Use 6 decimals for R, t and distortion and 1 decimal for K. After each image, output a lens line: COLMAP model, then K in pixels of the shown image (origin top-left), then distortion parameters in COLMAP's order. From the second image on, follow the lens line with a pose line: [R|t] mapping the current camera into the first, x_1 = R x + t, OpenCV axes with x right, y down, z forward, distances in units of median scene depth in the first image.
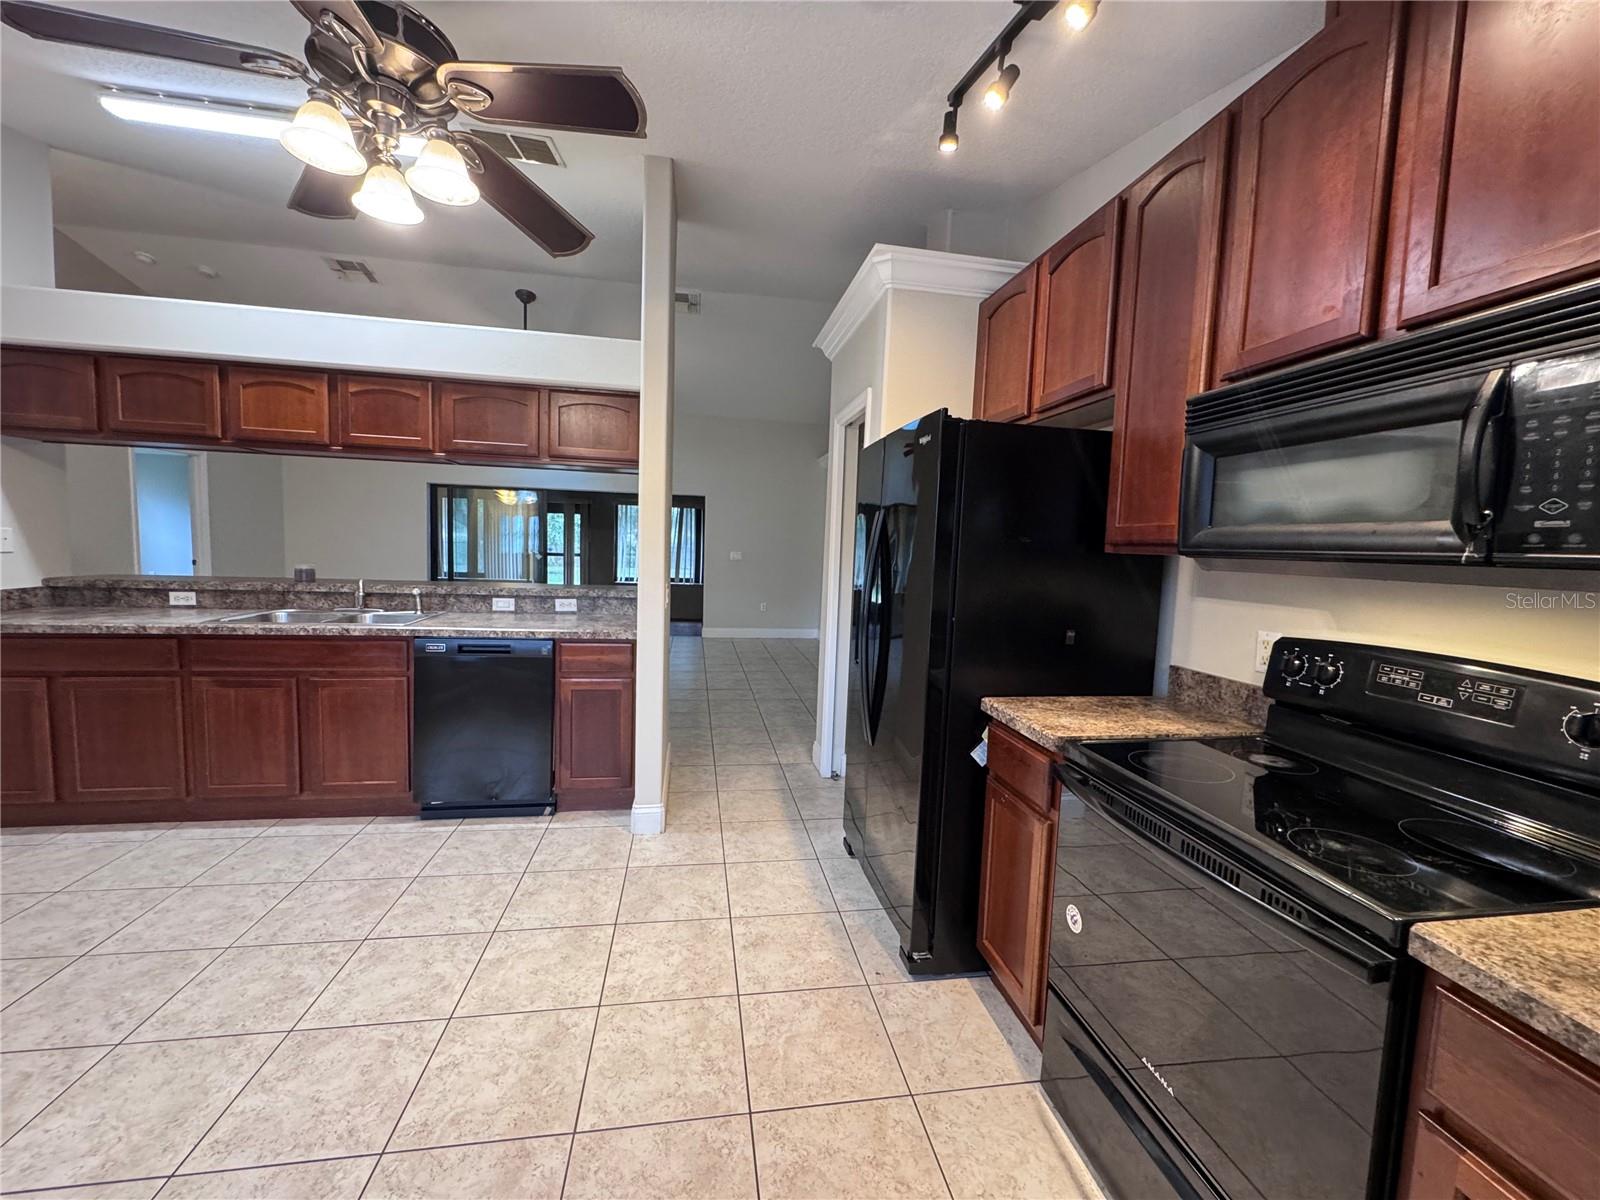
lens RADIAL K [[641.0, 0, 799.6], [0, 641.0, 599.4], [0, 0, 1]] dist [-0.003828, 0.000401]
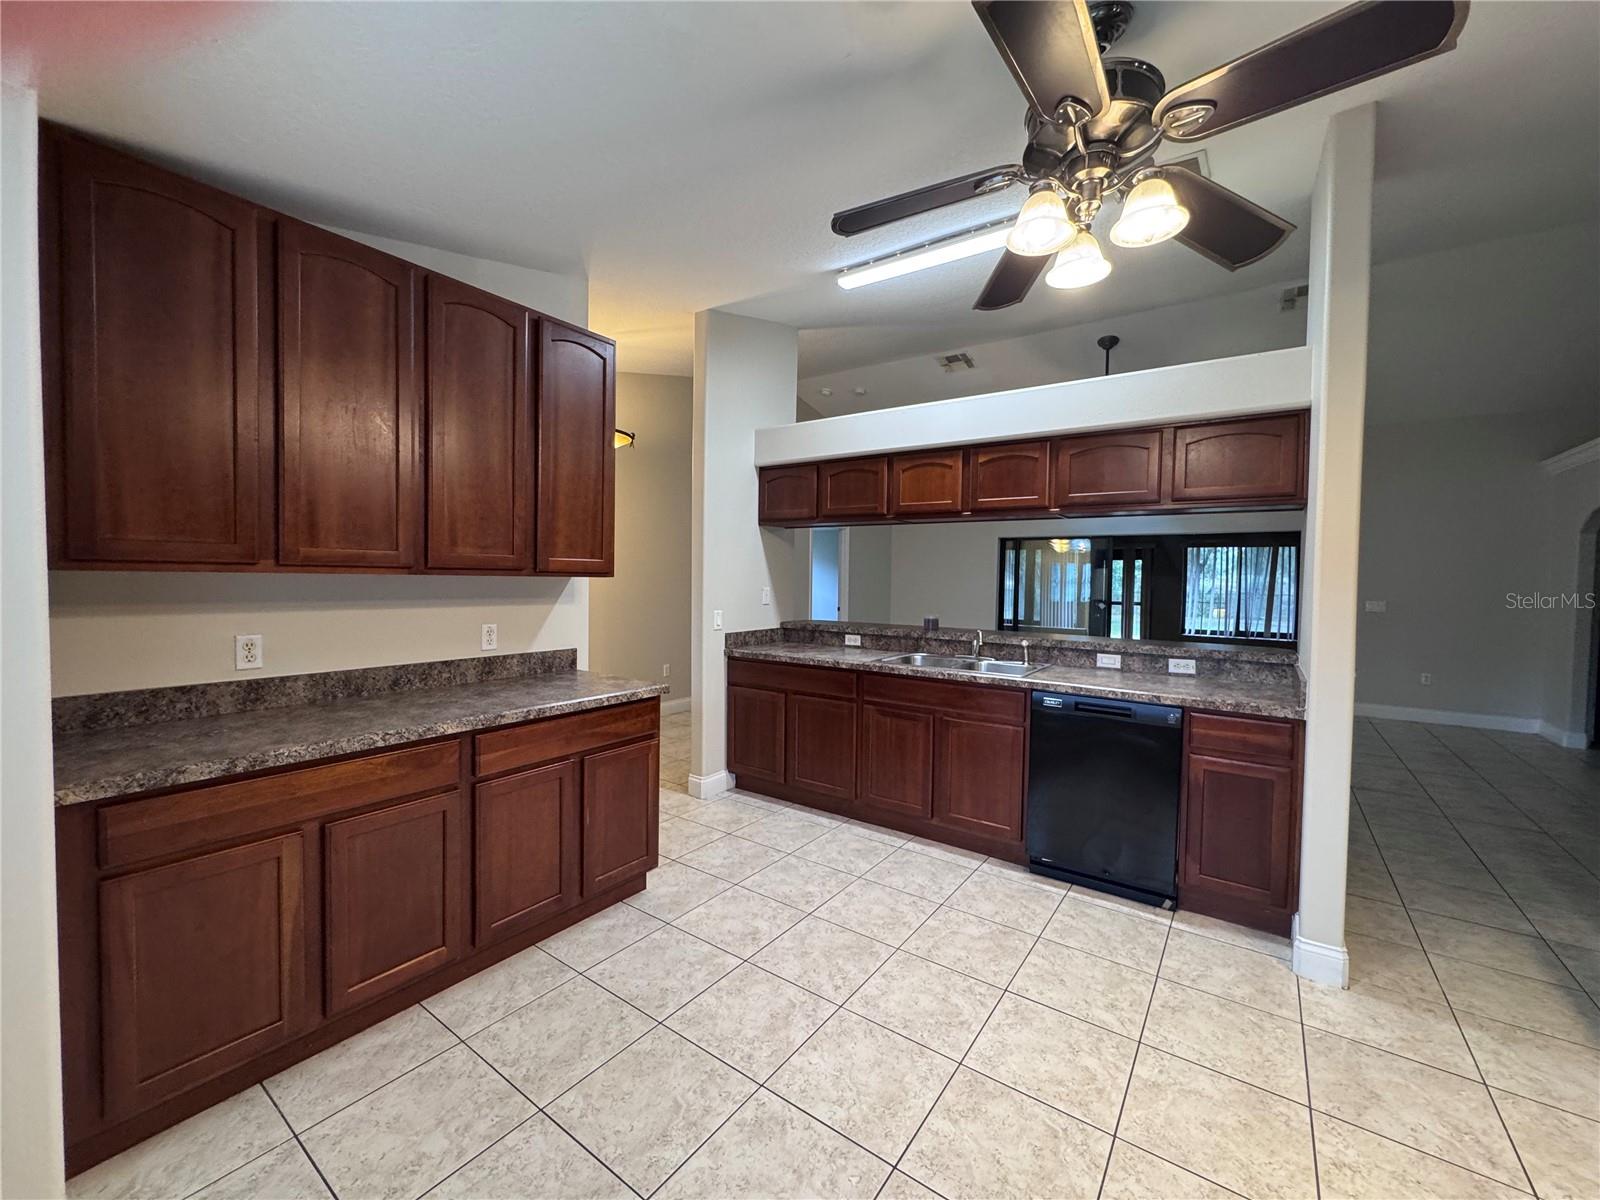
lens RADIAL K [[641.0, 0, 798.2], [0, 641.0, 599.7], [0, 0, 1]] dist [-0.003828, 0.000401]
pose [[0.704093, 0.000173, -0.710108, -0.137168], [-0.051277, 0.997402, -0.050599, -0.012934], [0.708254, 0.072038, 0.702273, 0.006605]]
